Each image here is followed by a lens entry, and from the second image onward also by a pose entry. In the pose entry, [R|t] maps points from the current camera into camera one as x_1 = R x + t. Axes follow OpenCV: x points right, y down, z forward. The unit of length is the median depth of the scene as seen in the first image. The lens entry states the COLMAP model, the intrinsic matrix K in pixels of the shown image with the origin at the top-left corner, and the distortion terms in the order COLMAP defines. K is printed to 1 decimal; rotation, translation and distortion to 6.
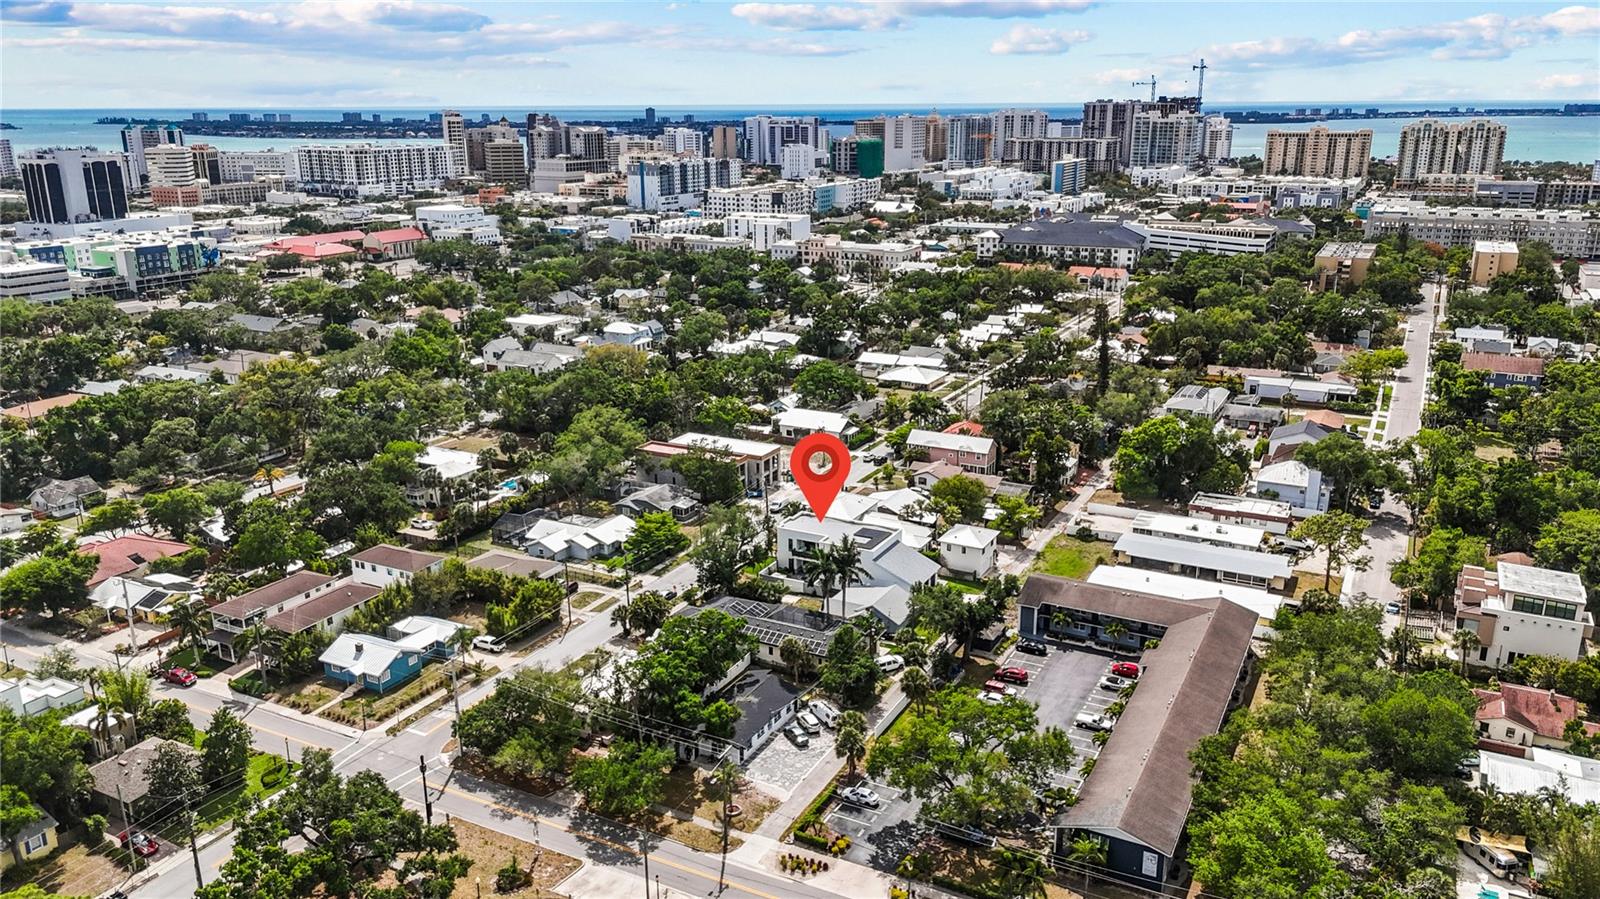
lens RADIAL K [[1168.2, 0, 789.5], [0, 1168.2, 449.7], [0, 0, 1]] dist [0.089032, -0.098990]
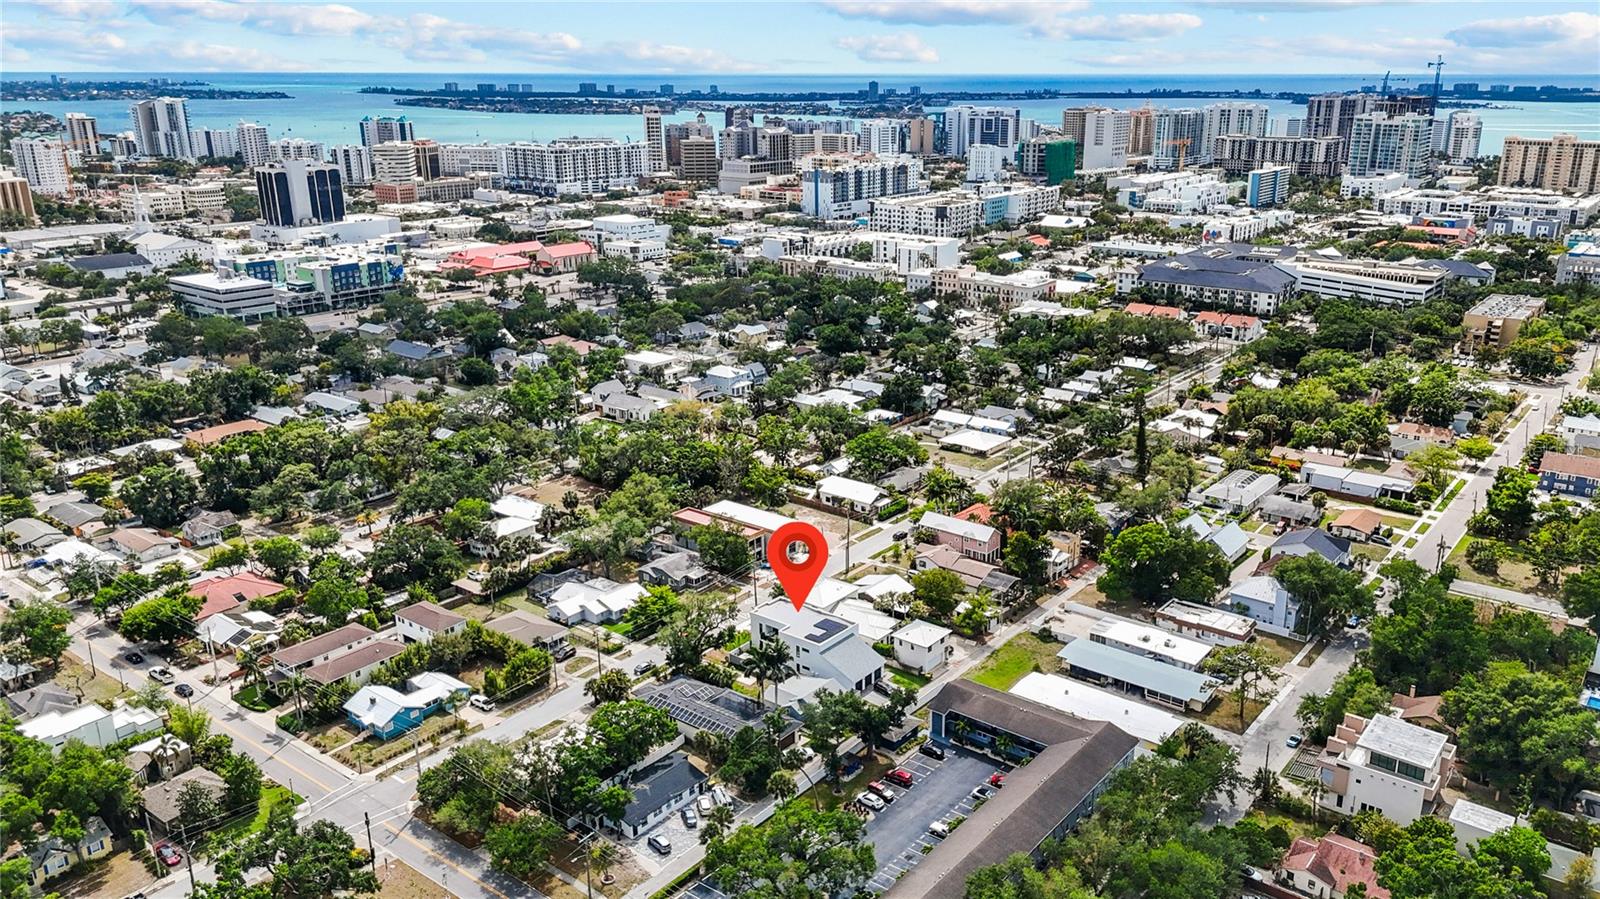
lens RADIAL K [[1197.7, 0, 800.0], [0, 1197.7, 449.5], [0, 0, 1]] dist [0.088731, -0.105068]
pose [[0.983839, 0.056991, -0.169741, 0.146541], [-0.053630, 0.998265, 0.024324, -0.079468], [0.170832, -0.014828, 0.985189, -0.088606]]
